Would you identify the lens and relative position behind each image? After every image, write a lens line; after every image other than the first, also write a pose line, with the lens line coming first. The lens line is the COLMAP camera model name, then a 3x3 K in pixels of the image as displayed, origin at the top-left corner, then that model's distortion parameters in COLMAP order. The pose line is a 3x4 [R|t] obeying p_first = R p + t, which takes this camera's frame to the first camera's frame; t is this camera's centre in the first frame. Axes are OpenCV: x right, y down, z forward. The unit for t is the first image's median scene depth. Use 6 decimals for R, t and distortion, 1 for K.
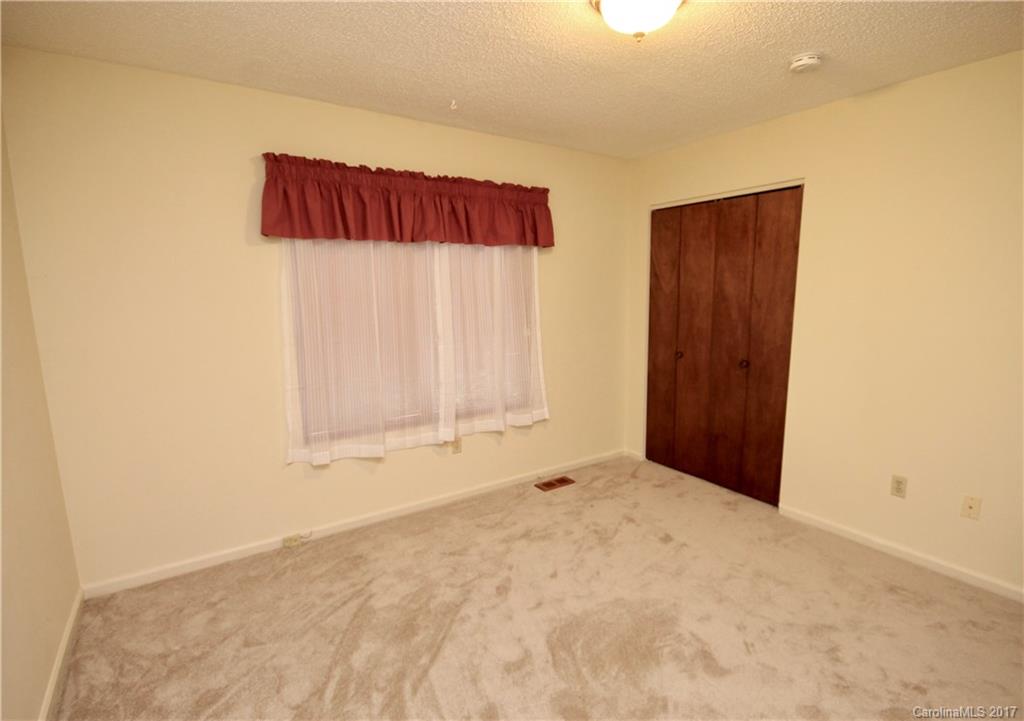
lens RADIAL K [[535.4, 0, 514.6], [0, 535.4, 377.8], [0, 0, 1]] dist [0.039275, 0.000278]
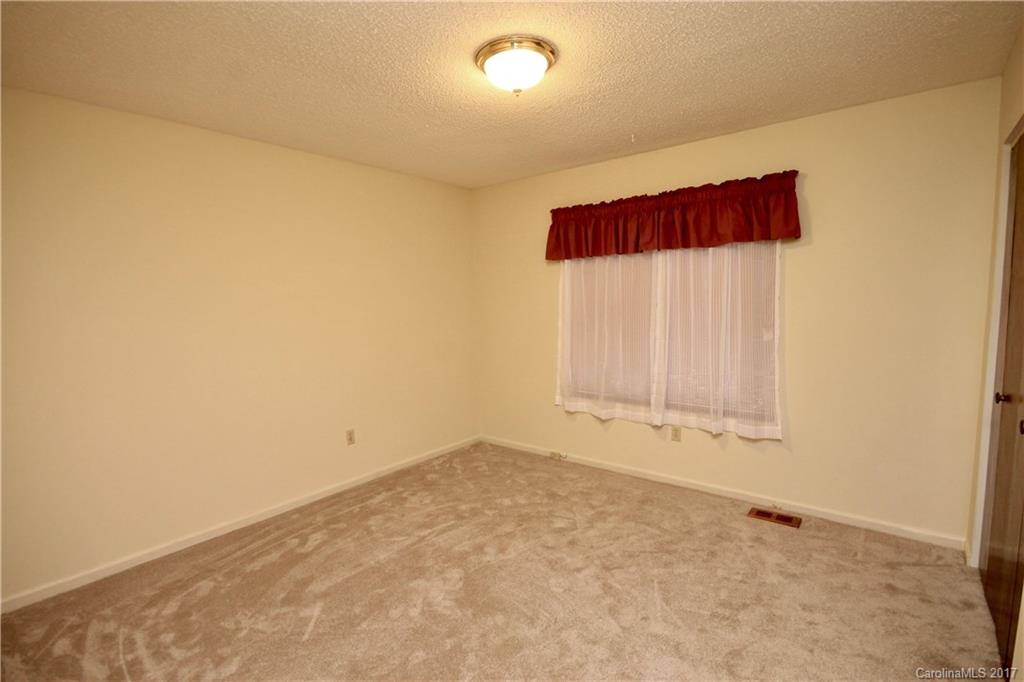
lens RADIAL K [[482.0, 0, 515.2], [0, 482.0, 351.9], [0, 0, 1]] dist [0.018387, -0.014418]
pose [[0.288737, 0.112089, -0.950824, 0.761550], [-0.140895, 0.987285, 0.073602, -0.067950], [0.946985, 0.112715, 0.300858, 0.413521]]
